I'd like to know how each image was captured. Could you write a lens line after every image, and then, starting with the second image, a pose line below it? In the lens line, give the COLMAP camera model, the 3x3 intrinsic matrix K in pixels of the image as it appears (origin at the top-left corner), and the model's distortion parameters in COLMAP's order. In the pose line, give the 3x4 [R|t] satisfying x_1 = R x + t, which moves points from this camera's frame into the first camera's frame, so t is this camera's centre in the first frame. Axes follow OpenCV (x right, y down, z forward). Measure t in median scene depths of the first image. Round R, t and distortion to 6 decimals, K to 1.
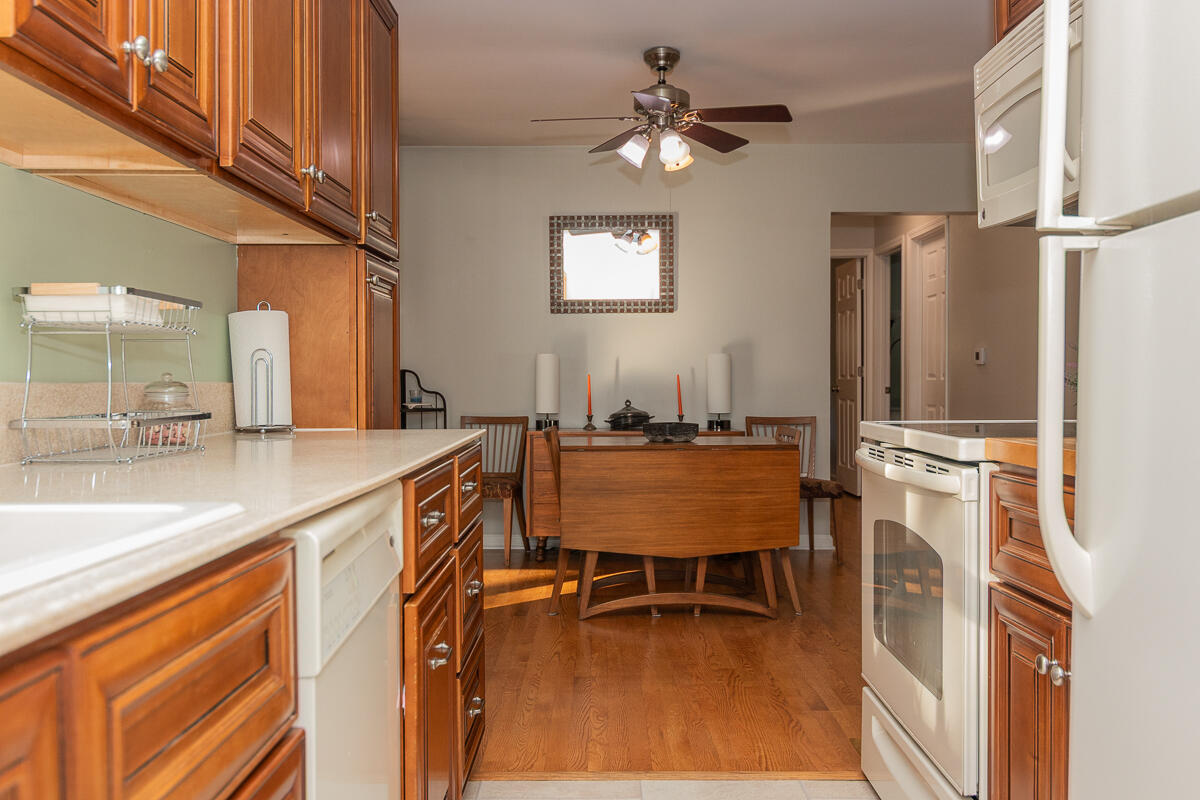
lens RADIAL K [[1074.8, 0, 600.0], [0, 1074.8, 400.0], [0, 0, 1]] dist [-0.003580, 0.000172]
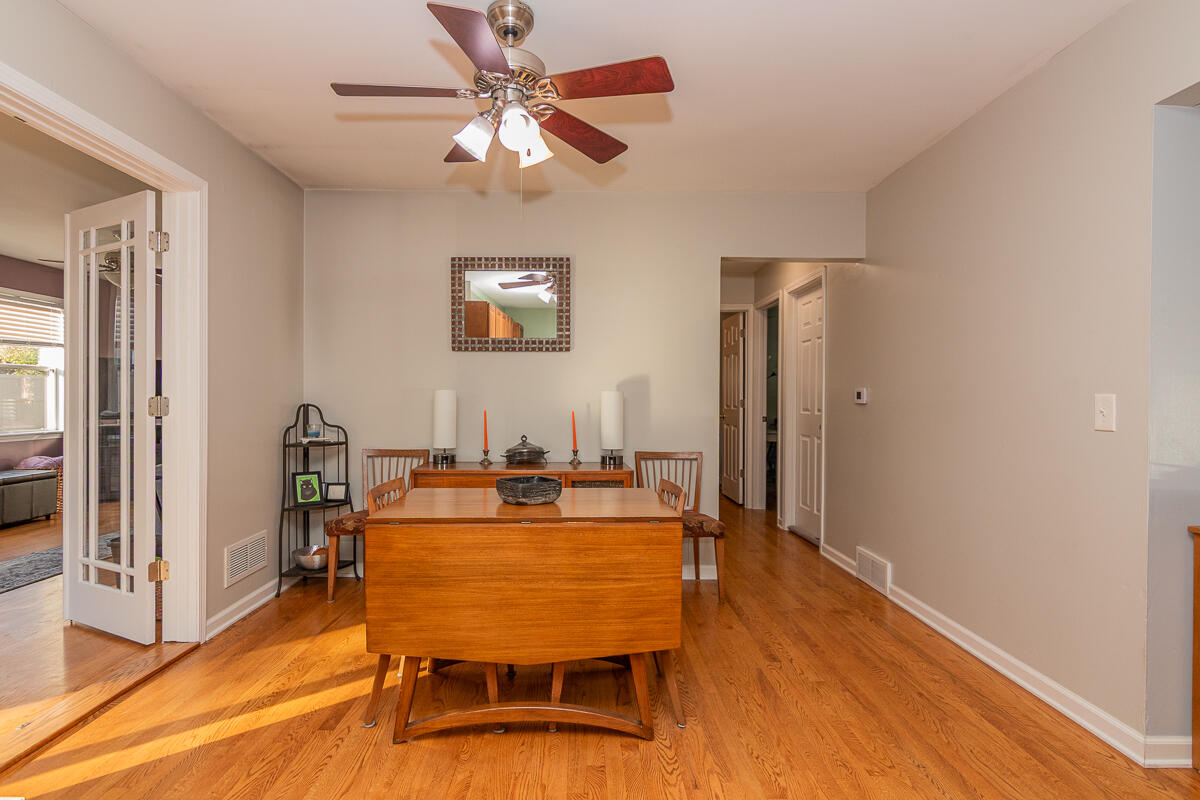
lens RADIAL K [[615.0, 0, 600.0], [0, 615.0, 400.0], [0, 0, 1]] dist [0.014435, 0.001123]
pose [[0.999670, 0.008236, 0.024346, 0.083570], [-0.007851, 0.999843, -0.015856, -0.024994], [-0.024473, 0.015659, 0.999578, 0.404667]]
